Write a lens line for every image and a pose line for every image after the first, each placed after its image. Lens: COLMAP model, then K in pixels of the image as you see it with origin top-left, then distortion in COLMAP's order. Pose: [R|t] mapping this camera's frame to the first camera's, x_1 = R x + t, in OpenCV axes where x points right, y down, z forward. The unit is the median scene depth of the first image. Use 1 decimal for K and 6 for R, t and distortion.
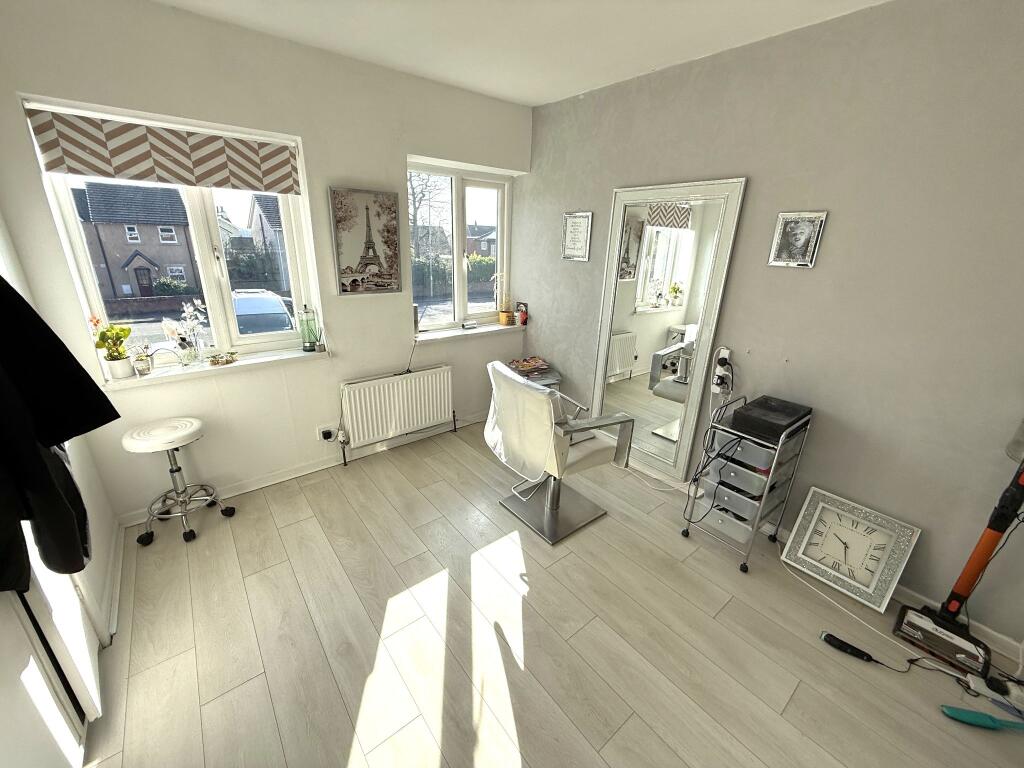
lens RADIAL K [[406.4, 0, 509.1], [0, 406.4, 384.1], [0, 0, 1]] dist [-0.002638, 0.001018]
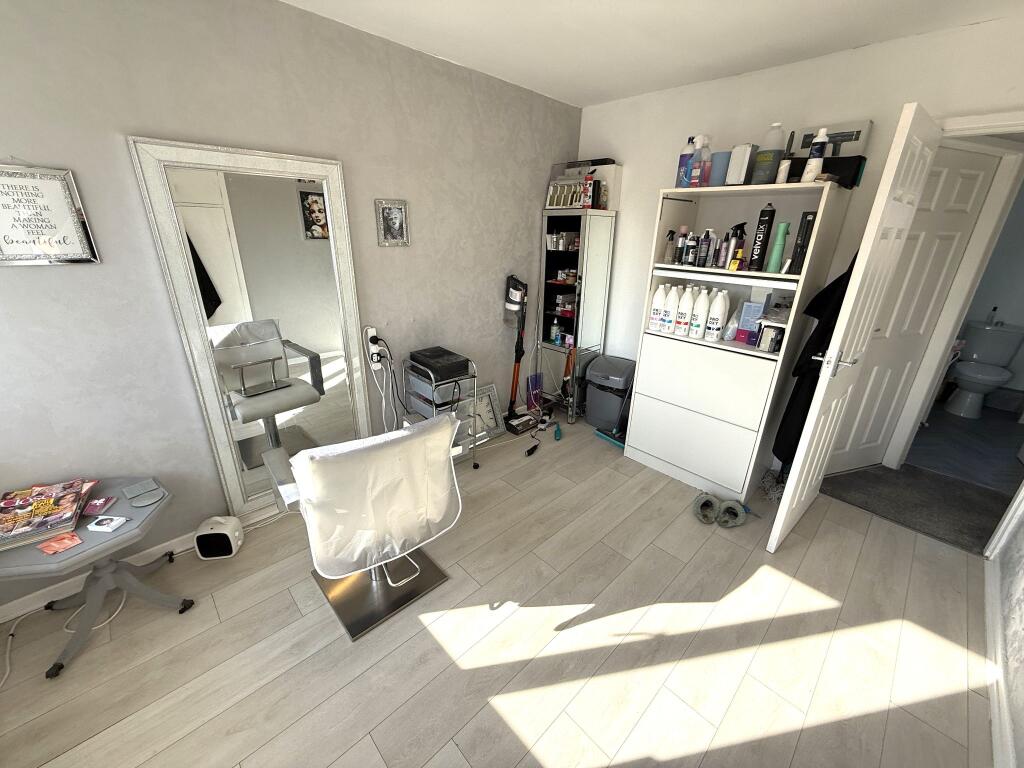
lens RADIAL K [[406.4, 0, 509.3], [0, 406.4, 384.1], [0, 0, 1]] dist [-0.002638, 0.001018]
pose [[-0.087943, -0.384206, 0.919050, -0.701129], [0.317148, 0.863814, 0.391462, -0.345205], [-0.944290, 0.325901, 0.045884, 0.874980]]
